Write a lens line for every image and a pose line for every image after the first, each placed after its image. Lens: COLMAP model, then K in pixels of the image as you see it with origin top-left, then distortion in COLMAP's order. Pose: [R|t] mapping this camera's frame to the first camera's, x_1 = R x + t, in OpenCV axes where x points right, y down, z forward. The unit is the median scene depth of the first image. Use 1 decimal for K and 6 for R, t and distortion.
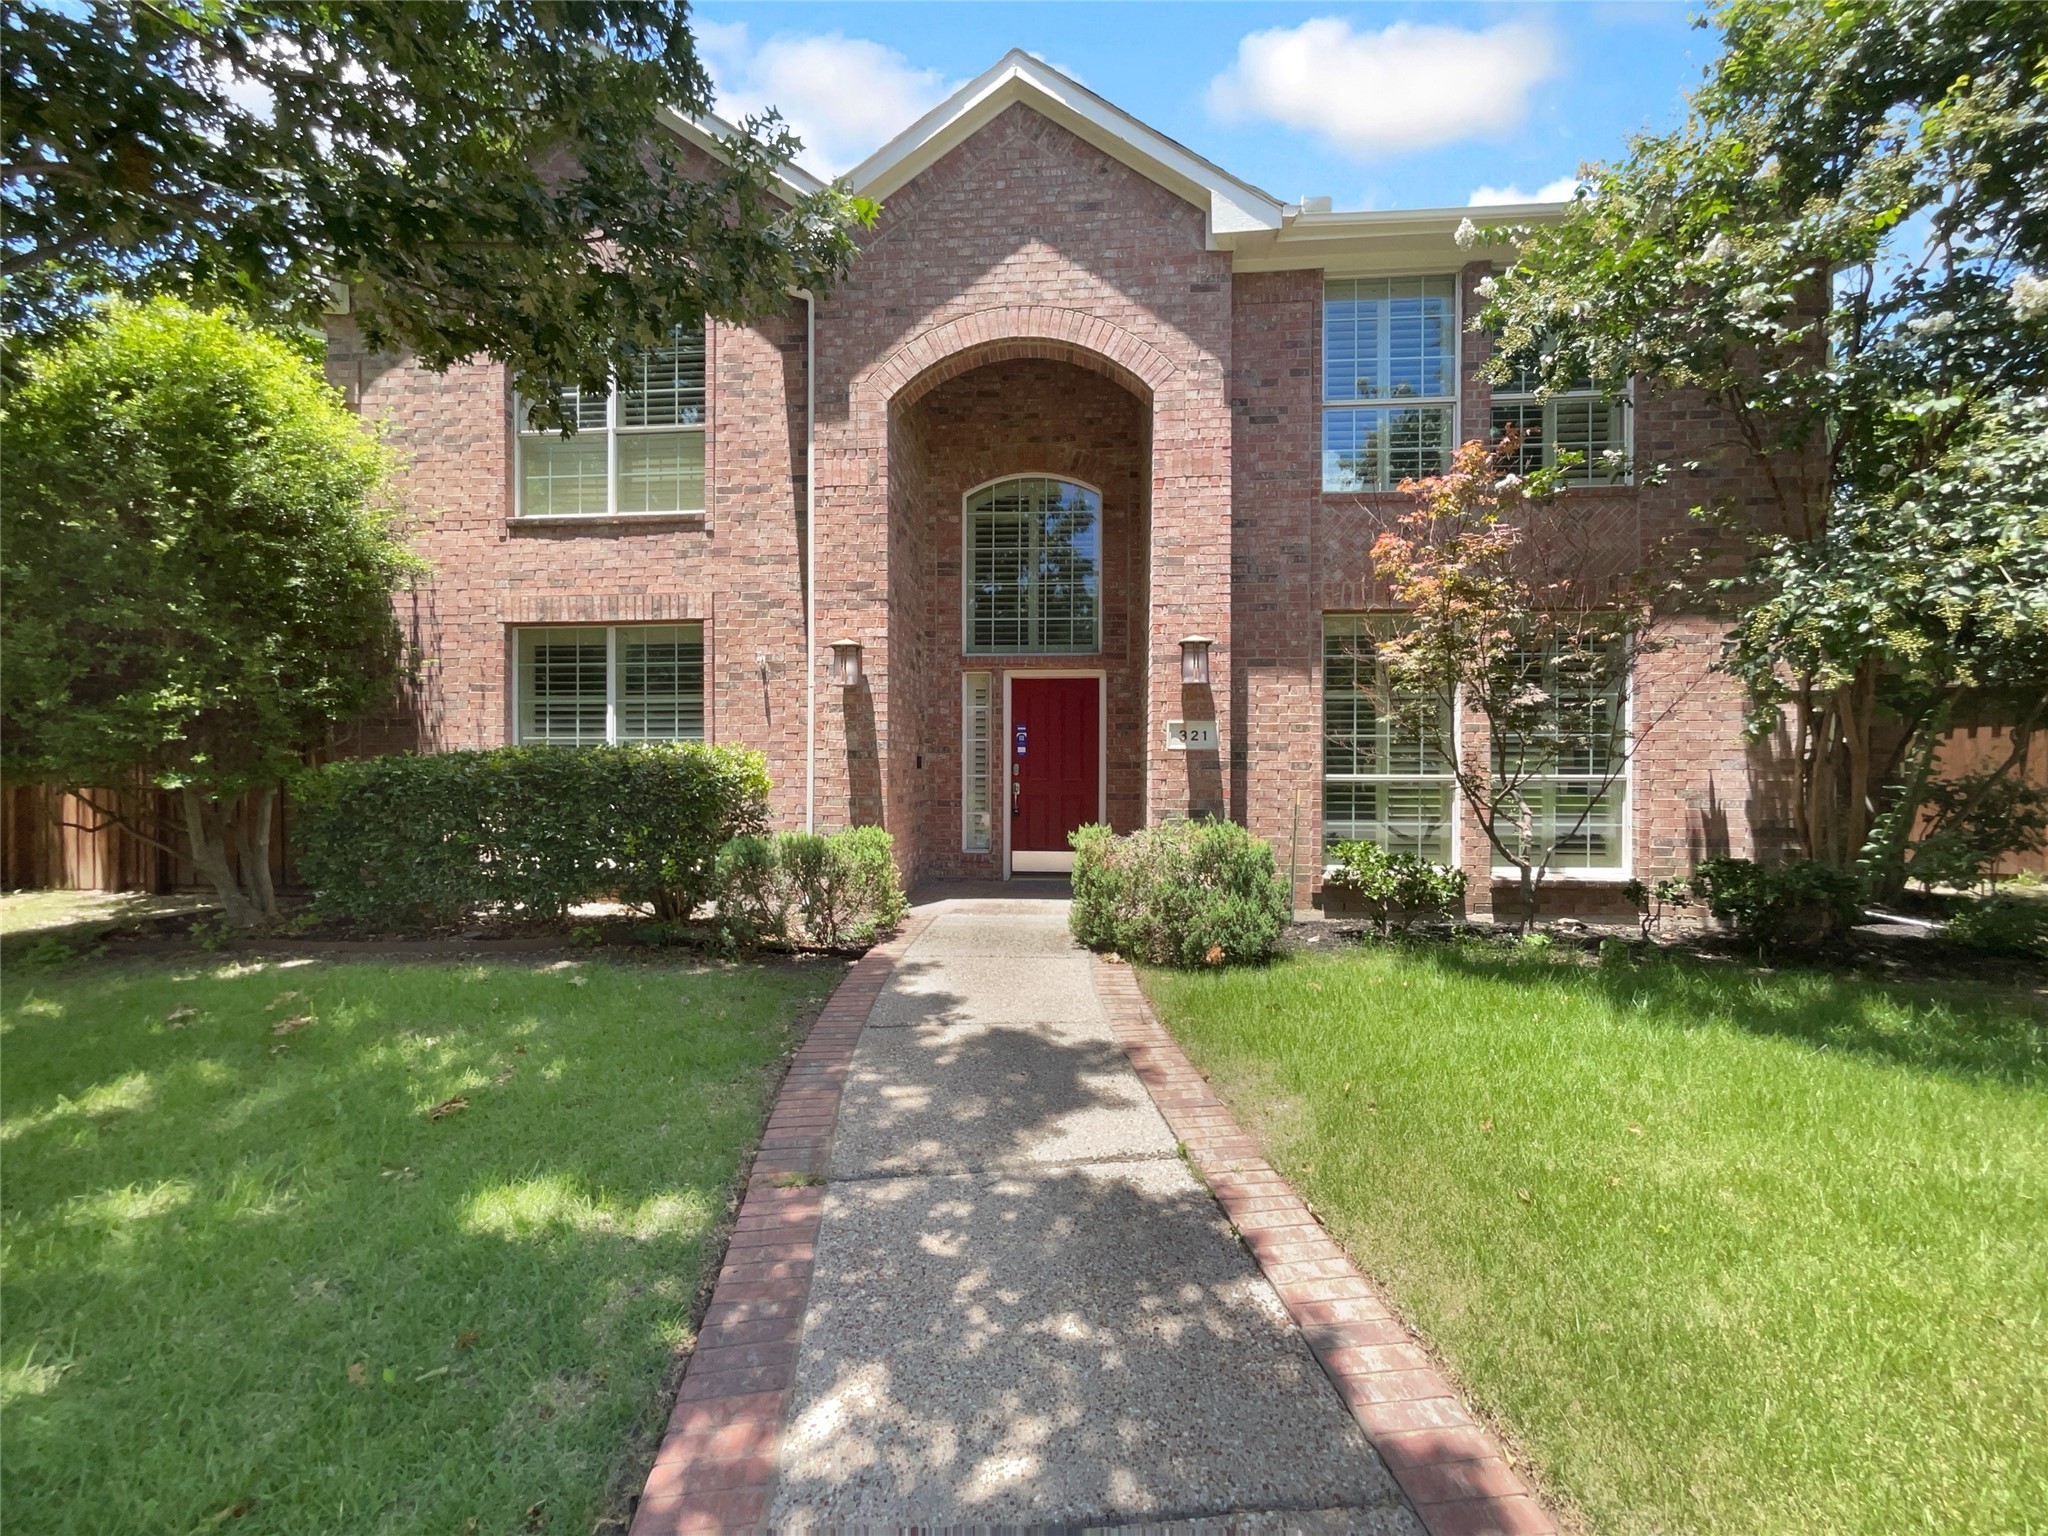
lens RADIAL K [[1062.9, 0, 1023.0], [0, 1062.9, 767.6], [0, 0, 1]] dist [0.001484, -0.001575]
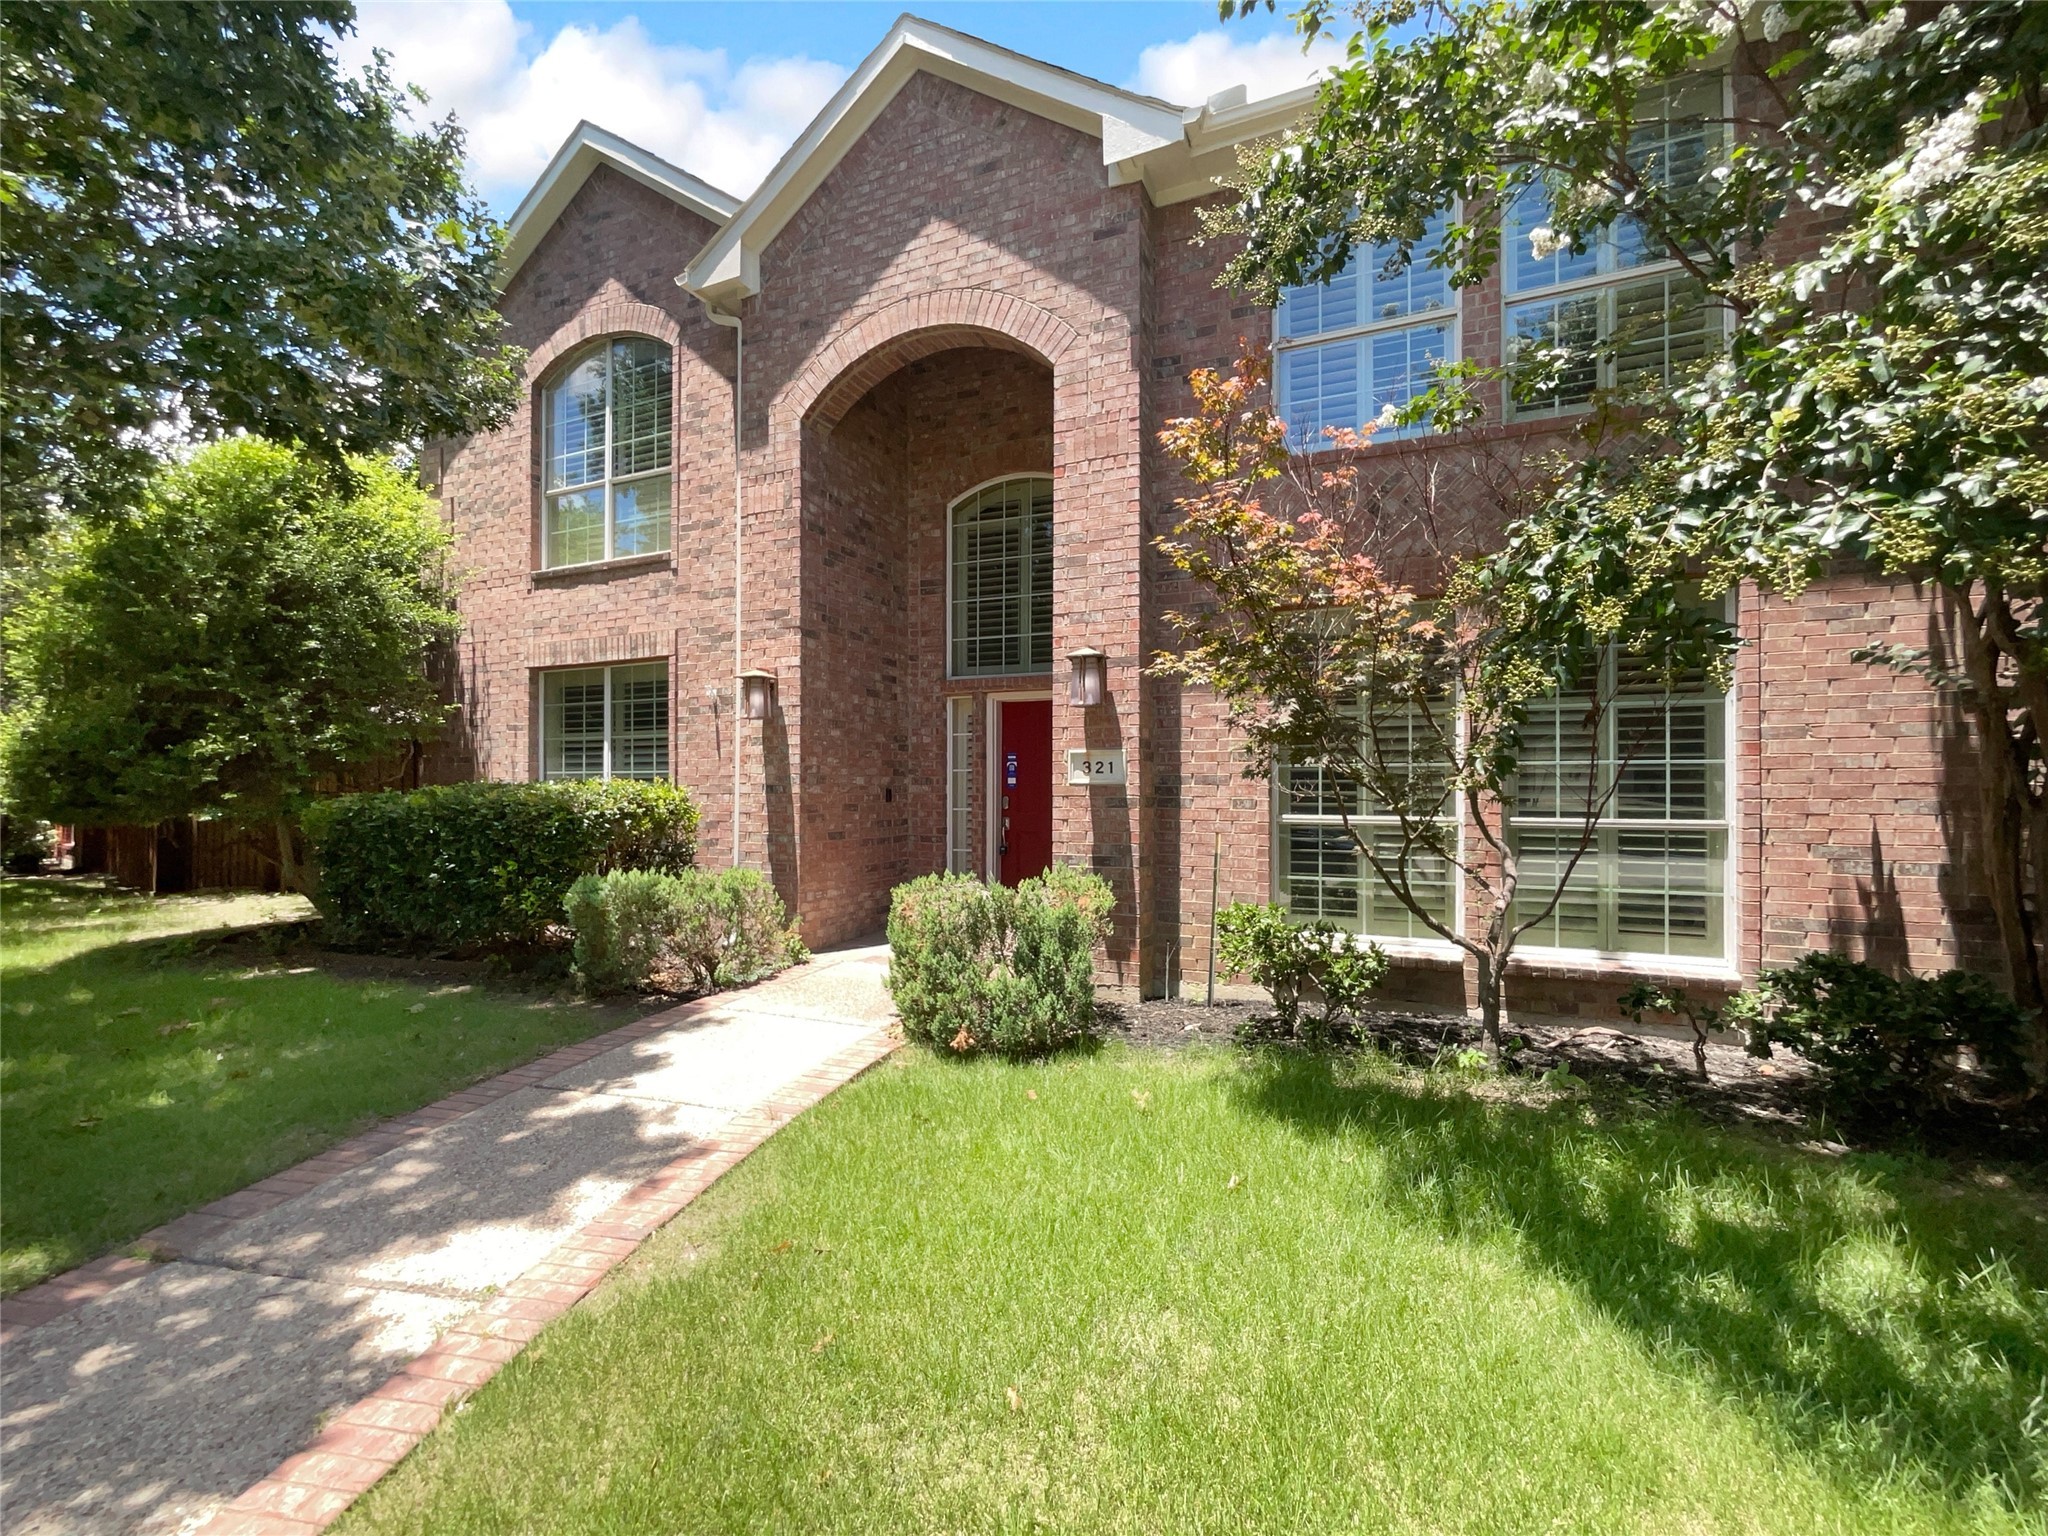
lens RADIAL K [[1062.9, 0, 1024.6], [0, 1062.9, 771.3], [0, 0, 1]] dist [0.001484, -0.001575]
pose [[0.916086, -0.005097, -0.400950, 0.439211], [0.001578, 0.999957, -0.009106, -0.019510], [0.400979, 0.007709, 0.916055, 0.208986]]
